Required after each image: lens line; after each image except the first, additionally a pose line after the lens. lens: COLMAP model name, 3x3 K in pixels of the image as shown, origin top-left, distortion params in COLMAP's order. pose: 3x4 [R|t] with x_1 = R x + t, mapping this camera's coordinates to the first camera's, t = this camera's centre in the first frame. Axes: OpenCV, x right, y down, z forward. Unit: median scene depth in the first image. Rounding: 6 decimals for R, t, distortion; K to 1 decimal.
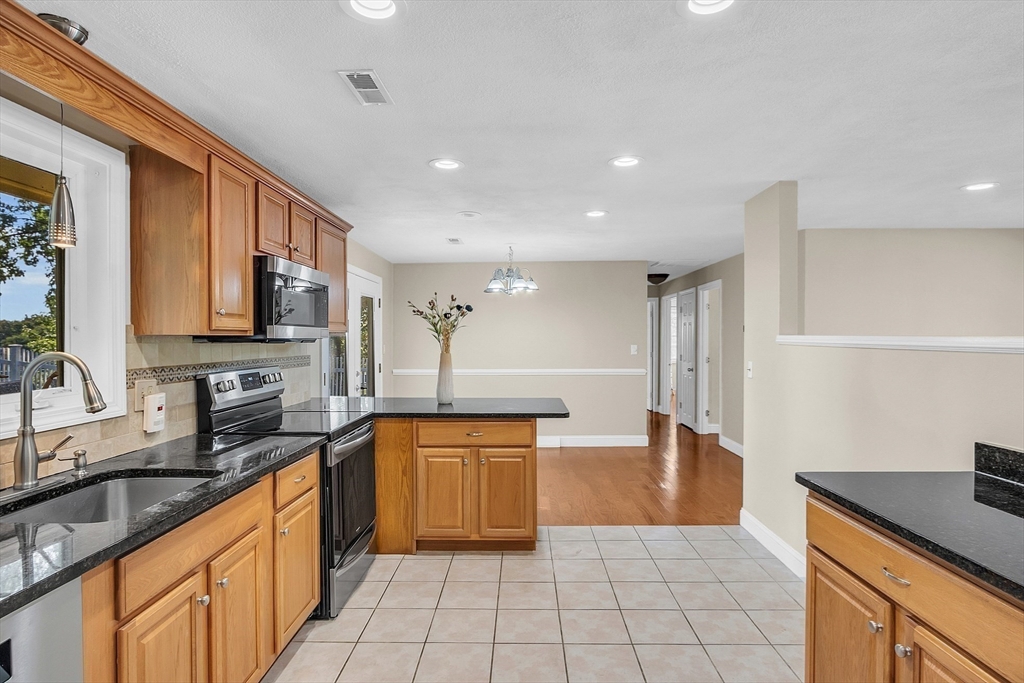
lens RADIAL K [[553.5, 0, 516.9], [0, 553.5, 345.8], [0, 0, 1]] dist [0.002106, 0.000964]
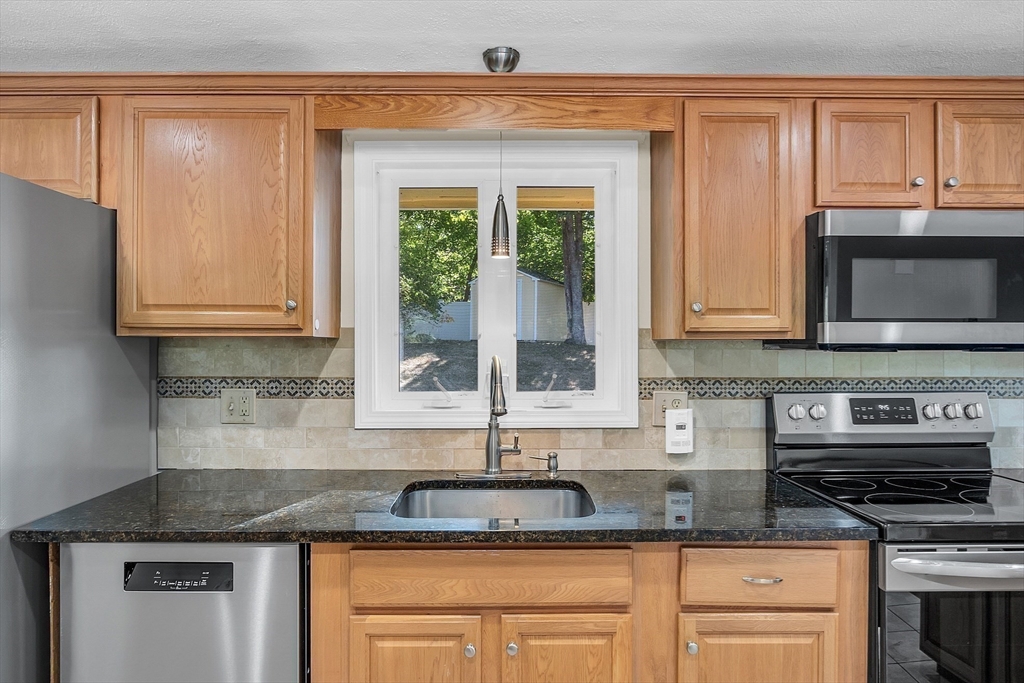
lens RADIAL K [[567.9, 0, 516.6], [0, 567.9, 344.4], [0, 0, 1]] dist [-0.014915, 0.001501]
pose [[0.019140, -0.006187, -0.999798, 0.216137], [-0.014177, 0.999879, -0.006459, -0.002870], [0.999716, 0.014298, 0.019050, 0.756566]]
